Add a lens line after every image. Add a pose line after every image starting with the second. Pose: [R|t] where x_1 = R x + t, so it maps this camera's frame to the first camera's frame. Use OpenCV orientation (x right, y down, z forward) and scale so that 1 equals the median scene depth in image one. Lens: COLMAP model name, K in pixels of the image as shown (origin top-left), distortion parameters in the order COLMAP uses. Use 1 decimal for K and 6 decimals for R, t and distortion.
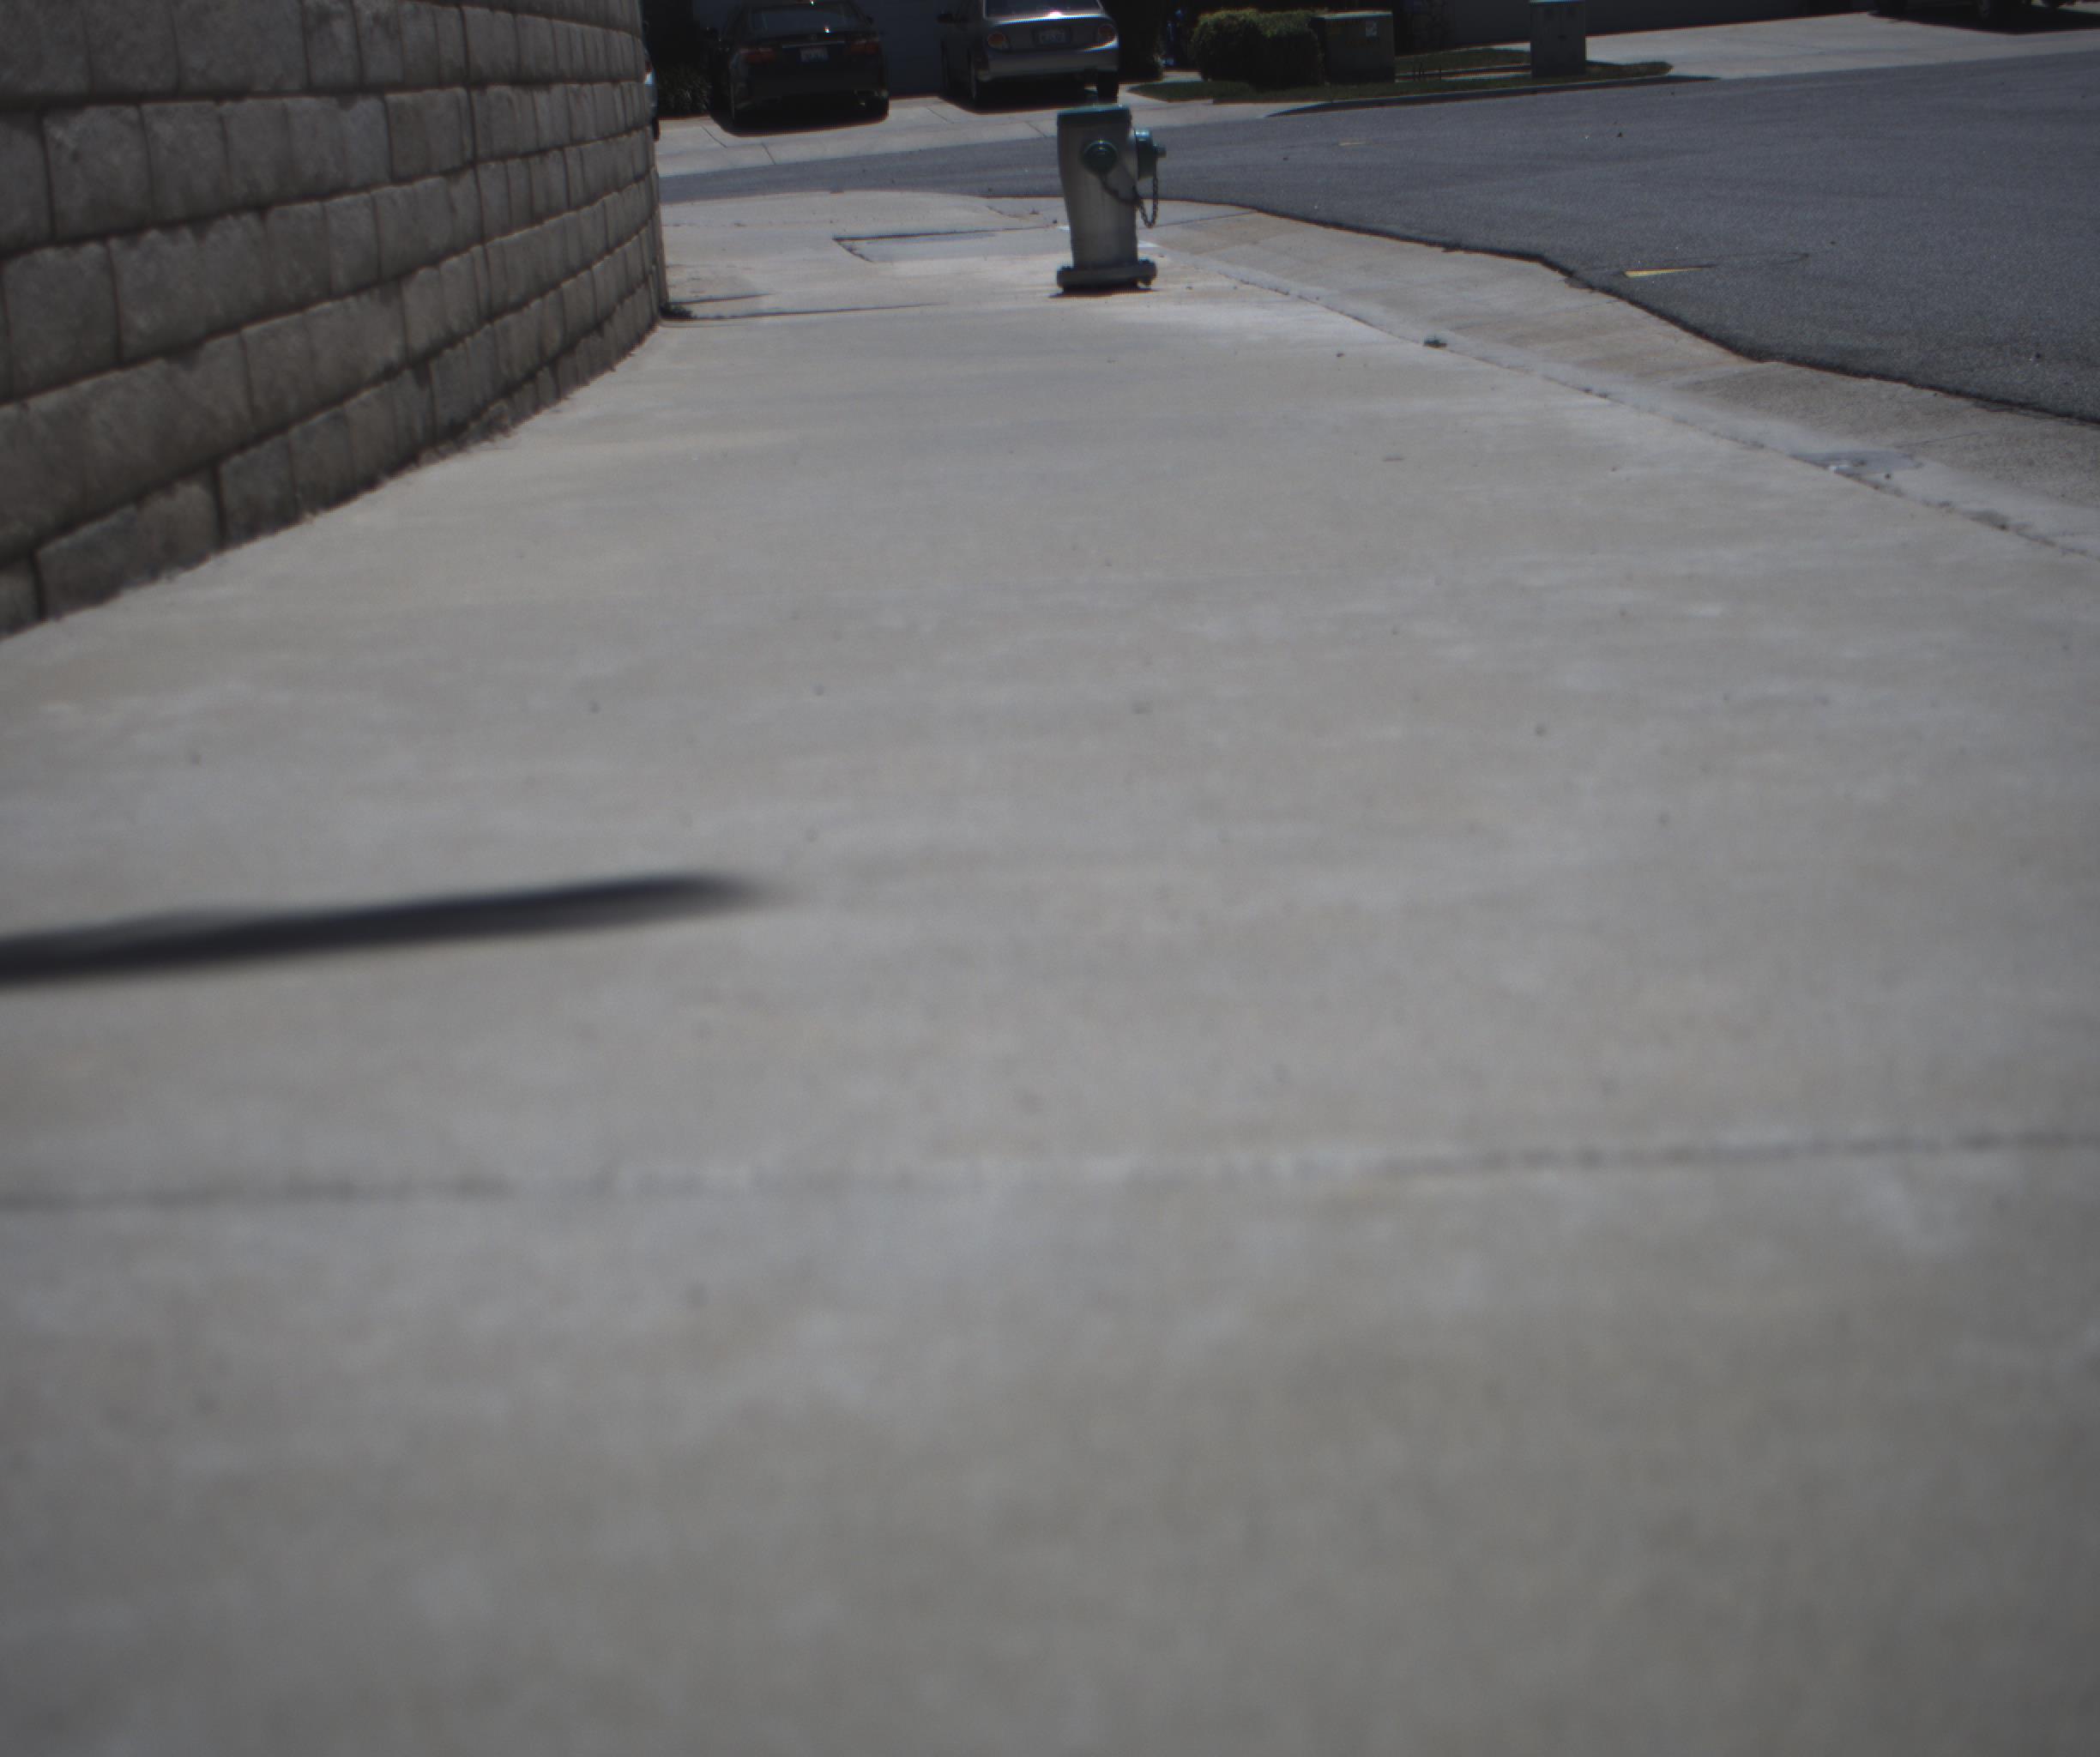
lens RADIAL K [[3873.8, 0, 1050.0], [0, 3873.8, 878.5], [0, 0, 1]] dist [-0.175708, 0.771203]
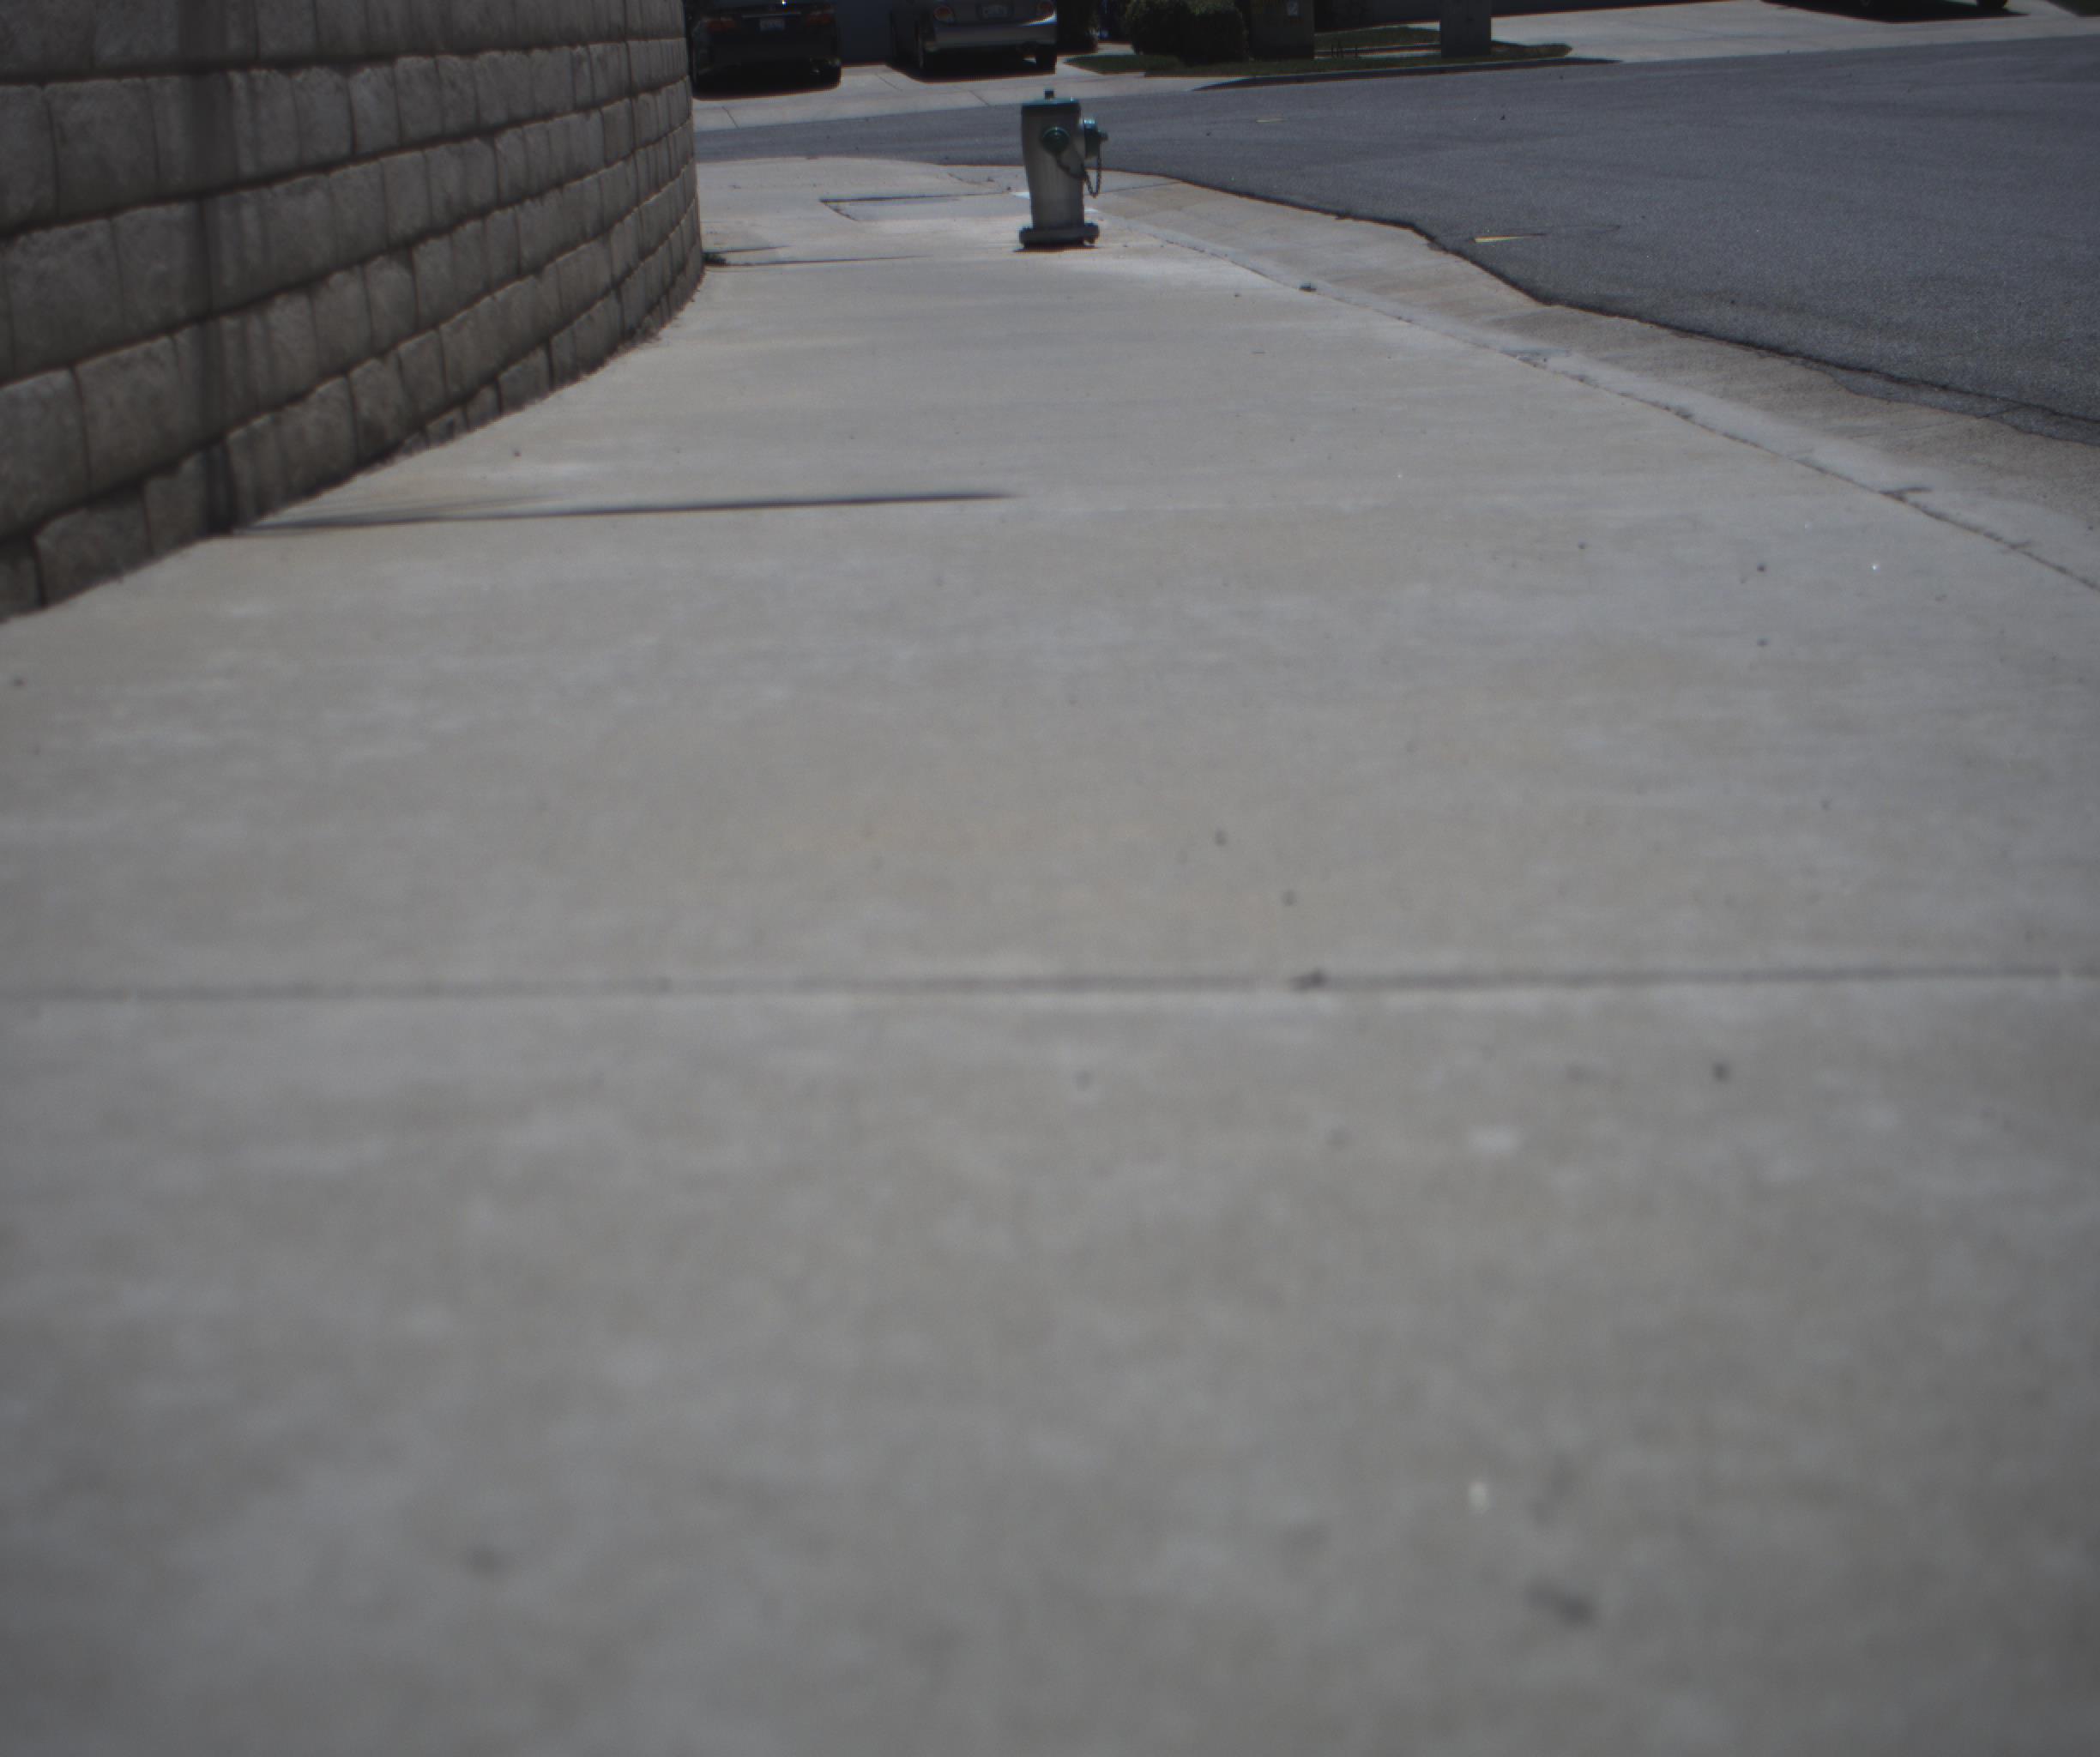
lens RADIAL K [[3873.8, 0, 1050.0], [0, 3873.8, 878.5], [0, 0, 1]] dist [-0.175708, 0.771203]
pose [[0.999722, 0.011496, 0.020562, -0.006974], [-0.011707, 0.999880, 0.010163, 0.023758], [-0.020443, -0.010401, 0.999737, -0.151162]]
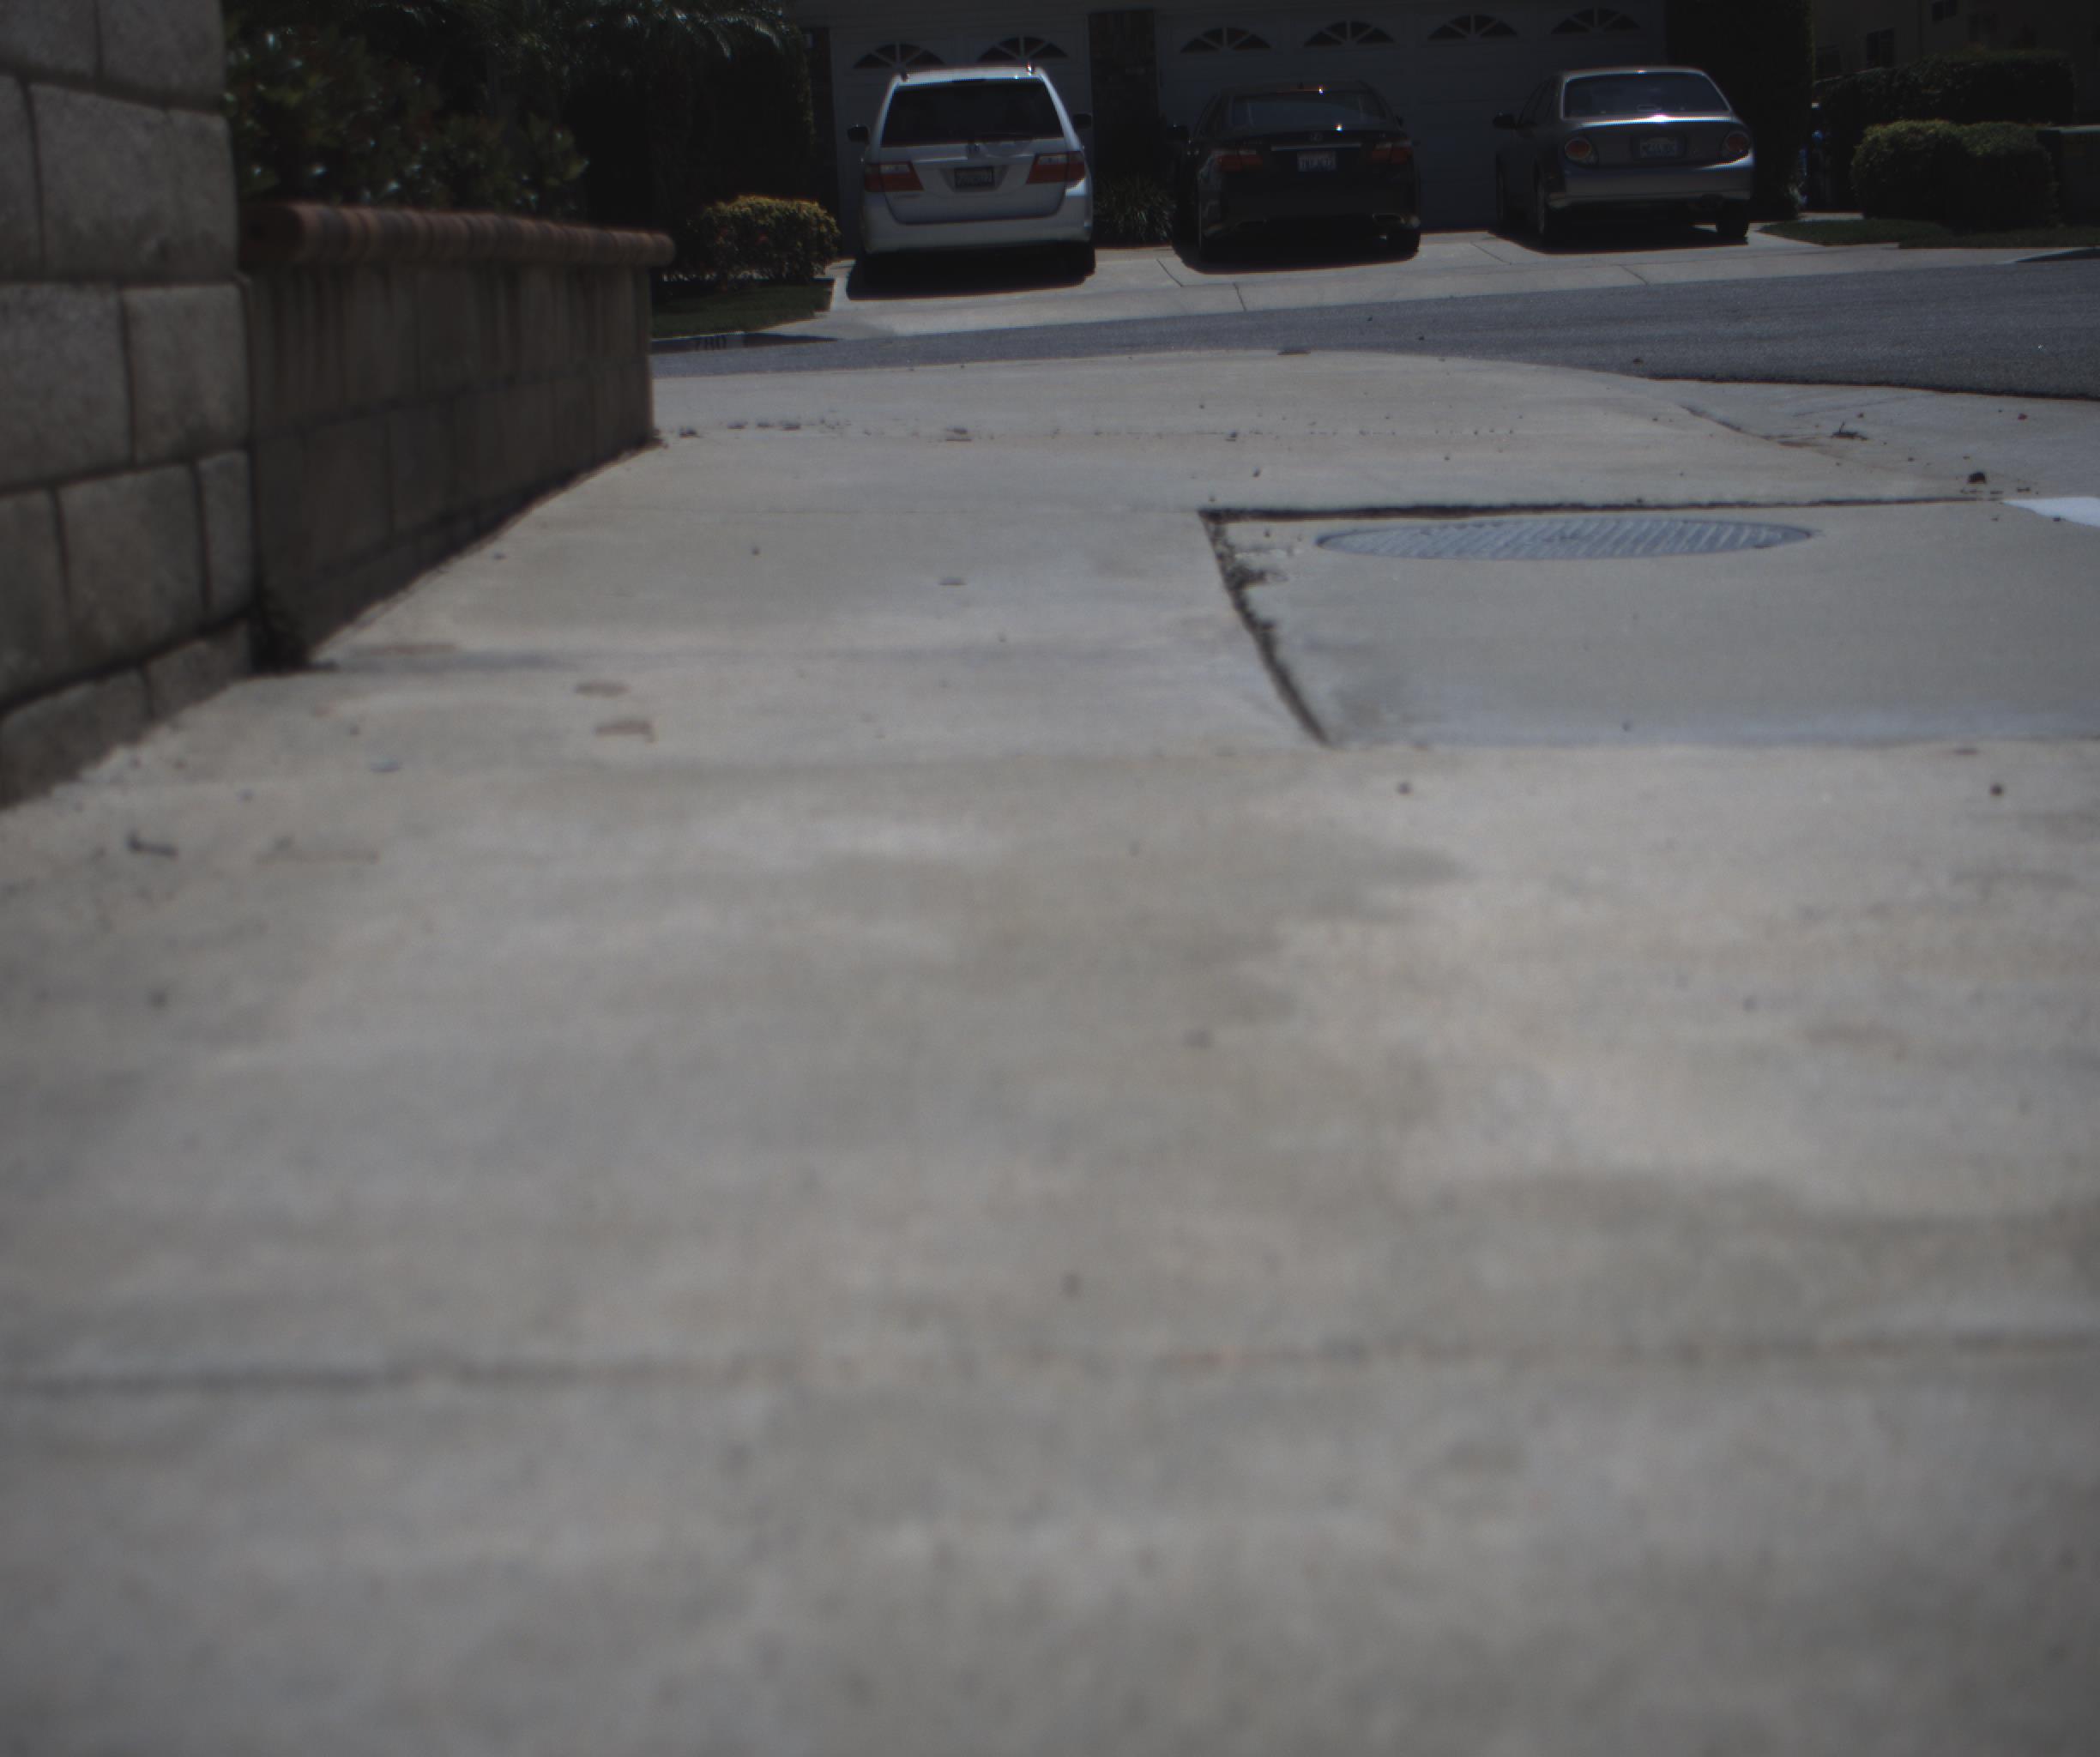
lens RADIAL K [[3873.8, 0, 1050.0], [0, 3873.8, 878.5], [0, 0, 1]] dist [-0.175708, 0.771203]
pose [[0.990378, 0.051580, -0.128417, -0.025928], [-0.056946, 0.997636, -0.038468, -0.111259], [0.126129, 0.045411, 0.990974, 0.627411]]
